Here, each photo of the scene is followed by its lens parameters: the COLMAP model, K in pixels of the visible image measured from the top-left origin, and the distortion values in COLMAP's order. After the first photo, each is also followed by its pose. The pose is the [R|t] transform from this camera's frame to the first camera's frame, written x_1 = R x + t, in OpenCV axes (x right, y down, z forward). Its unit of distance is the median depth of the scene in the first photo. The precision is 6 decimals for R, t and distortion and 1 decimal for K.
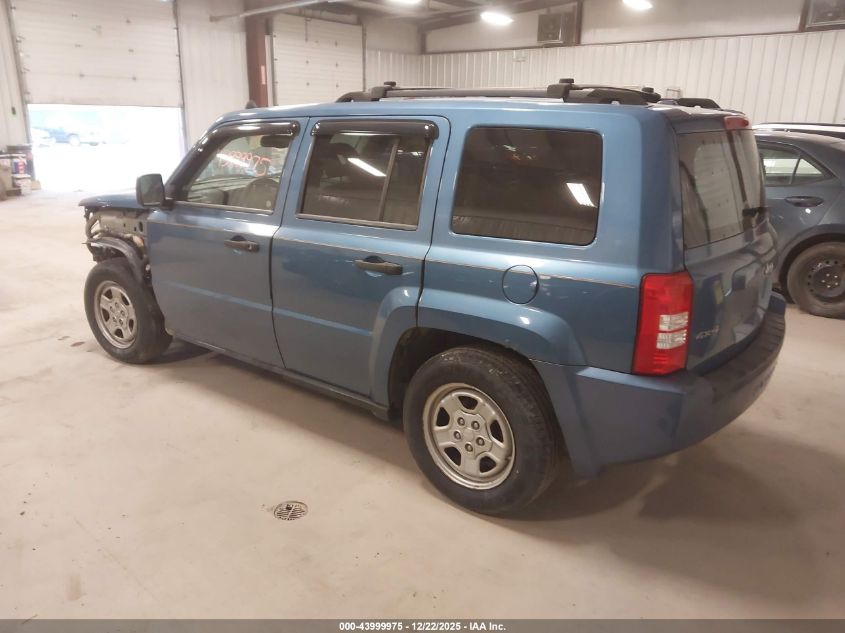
lens RADIAL K [[669.8, 0, 422.5], [0, 669.8, 316.5], [0, 0, 1]] dist [0.016832, -0.010840]
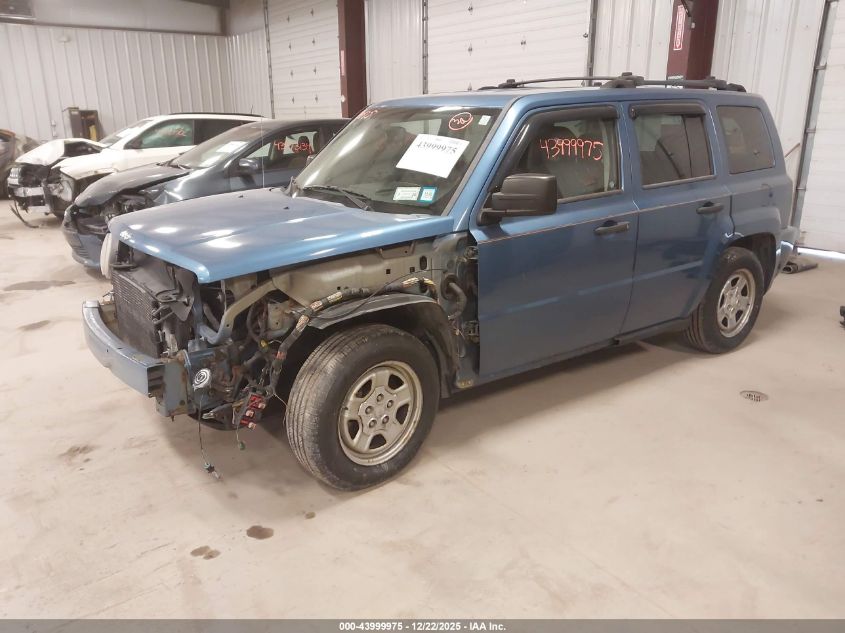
lens RADIAL K [[669.8, 0, 422.5], [0, 669.8, 316.5], [0, 0, 1]] dist [0.016832, -0.010840]
pose [[0.273669, -0.293071, 0.916087, -1.068349], [0.289090, 0.933471, 0.212270, -0.228396], [-0.917351, 0.206740, 0.340186, 0.770704]]
